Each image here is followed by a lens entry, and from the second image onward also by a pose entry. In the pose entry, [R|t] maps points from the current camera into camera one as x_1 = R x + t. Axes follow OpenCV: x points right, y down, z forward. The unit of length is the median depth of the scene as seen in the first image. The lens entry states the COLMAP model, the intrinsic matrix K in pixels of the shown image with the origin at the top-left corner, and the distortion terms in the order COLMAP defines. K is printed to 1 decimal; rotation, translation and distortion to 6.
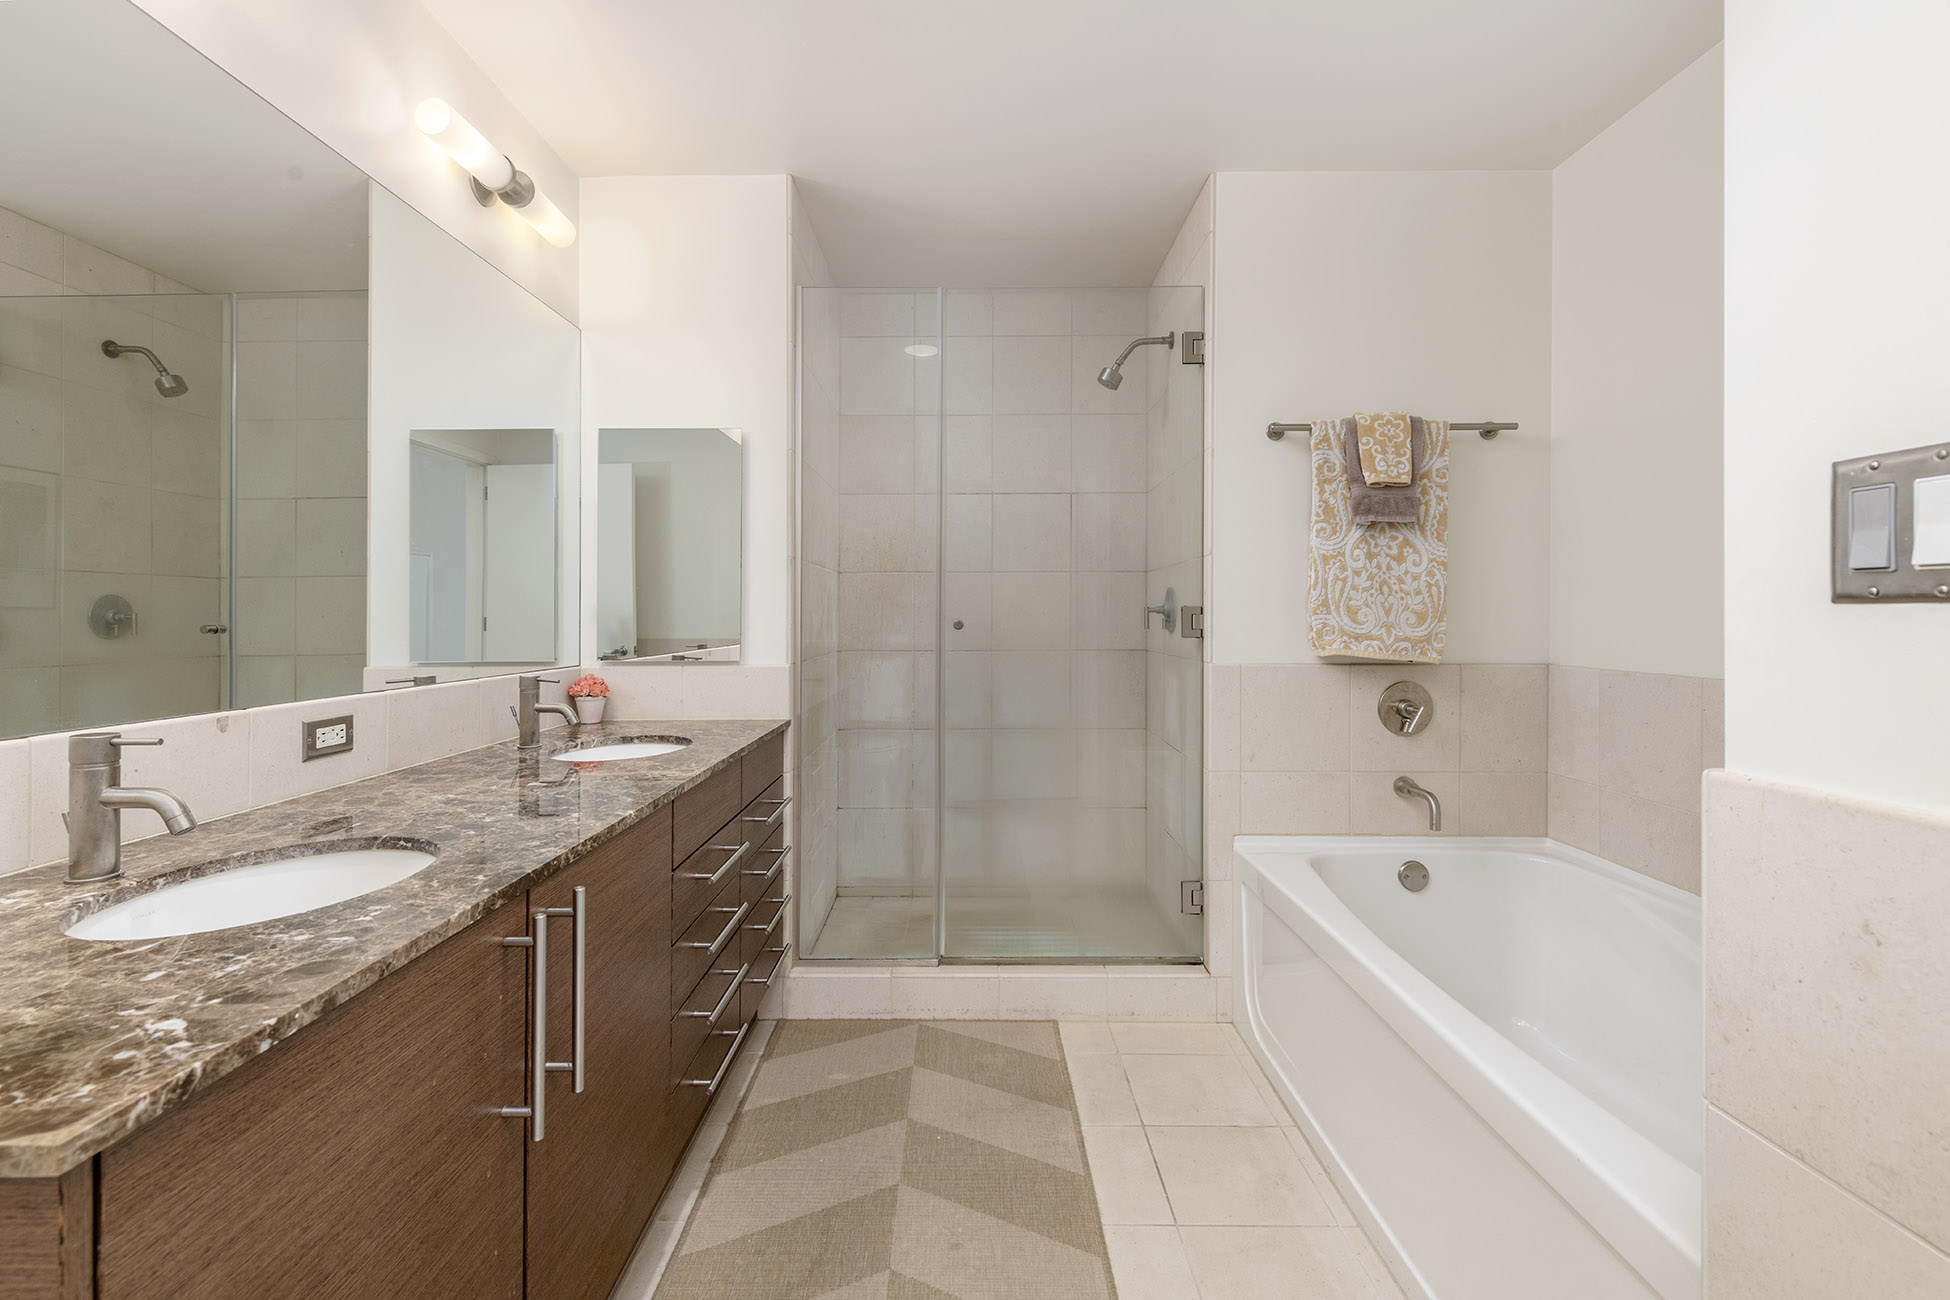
lens RADIAL K [[865.3, 0, 973.4], [0, 865.3, 592.0], [0, 0, 1]] dist [0.011825, -0.004750]
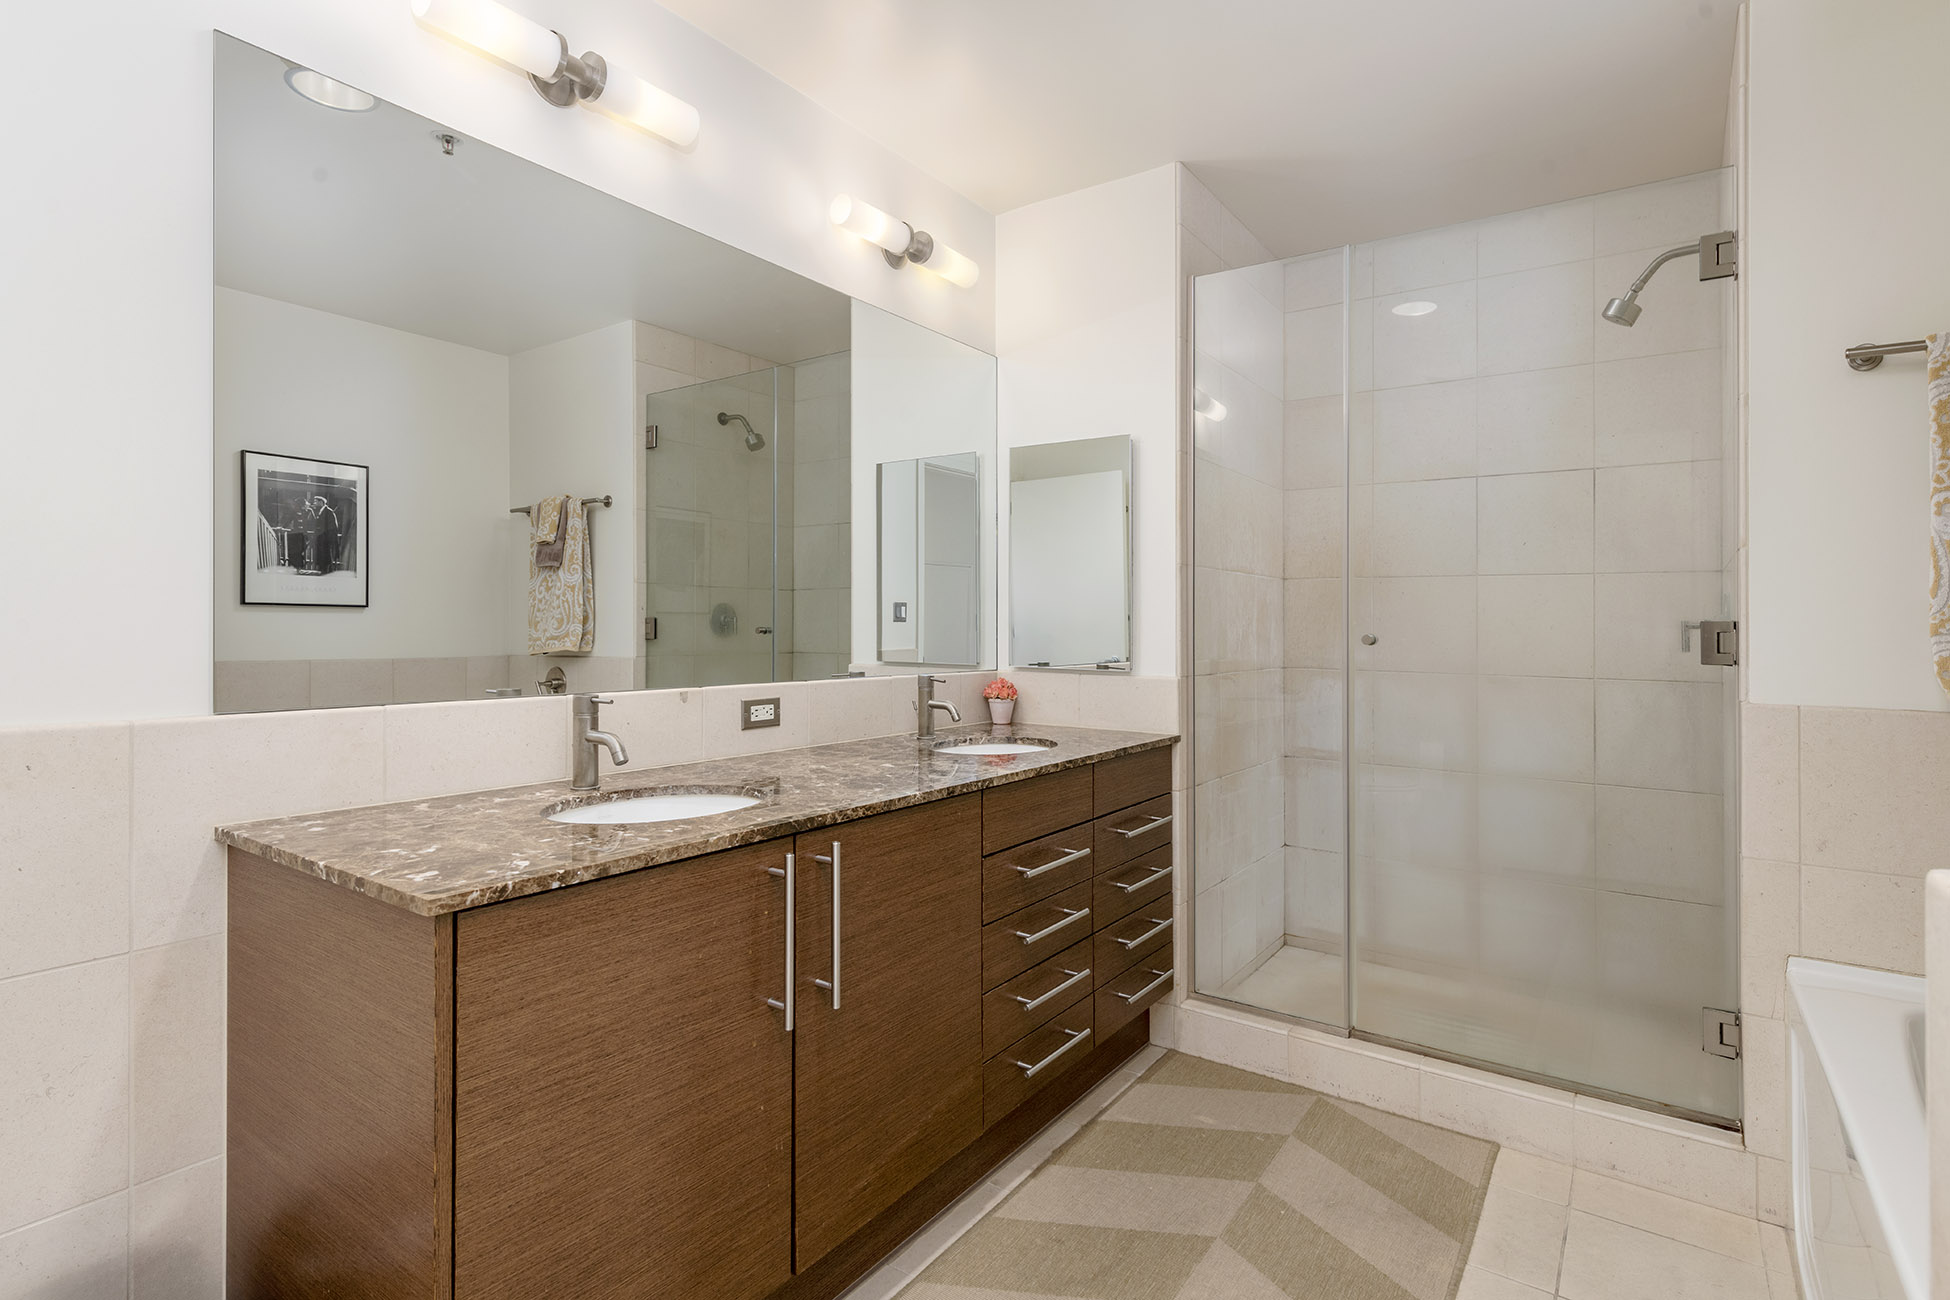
lens RADIAL K [[980.7, 0, 974.4], [0, 980.7, 602.2], [0, 0, 1]] dist [0.027219, -0.011633]
pose [[0.820325, -0.000715, -0.571898, 0.272505], [0.001214, 0.999999, 0.000492, 0.000391], [0.571897, -0.001098, 0.820325, -0.015076]]
